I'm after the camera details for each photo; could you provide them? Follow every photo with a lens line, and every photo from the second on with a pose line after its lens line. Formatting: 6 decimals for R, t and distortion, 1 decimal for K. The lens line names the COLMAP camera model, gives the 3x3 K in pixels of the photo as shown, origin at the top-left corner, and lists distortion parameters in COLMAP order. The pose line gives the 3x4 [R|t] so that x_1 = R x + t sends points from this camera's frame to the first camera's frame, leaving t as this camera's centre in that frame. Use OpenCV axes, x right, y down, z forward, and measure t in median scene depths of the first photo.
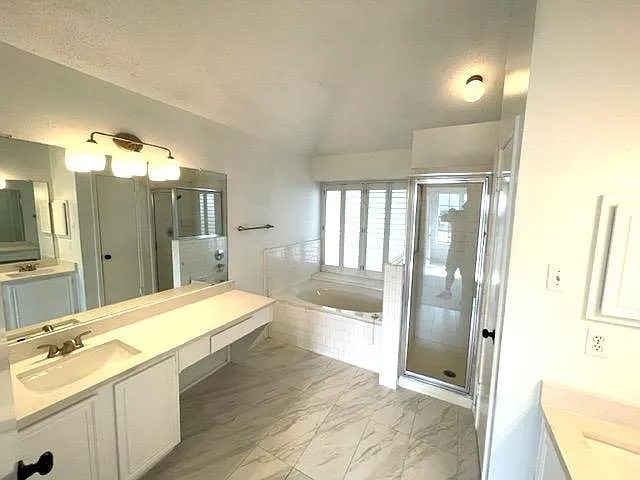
lens RADIAL K [[260.4, 0, 318.5], [0, 260.4, 239.1], [0, 0, 1]] dist [0.001353, 0.000469]
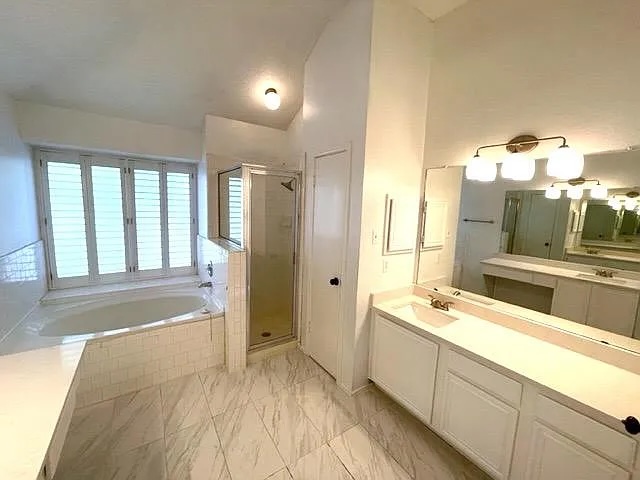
lens RADIAL K [[260.4, 0, 318.1], [0, 260.4, 238.1], [0, 0, 1]] dist [0.001353, 0.000469]
pose [[0.455220, -0.125894, 0.881434, -0.279176], [0.075647, 0.991843, 0.102595, -0.020898], [-0.887160, 0.019975, 0.461030, 0.150094]]
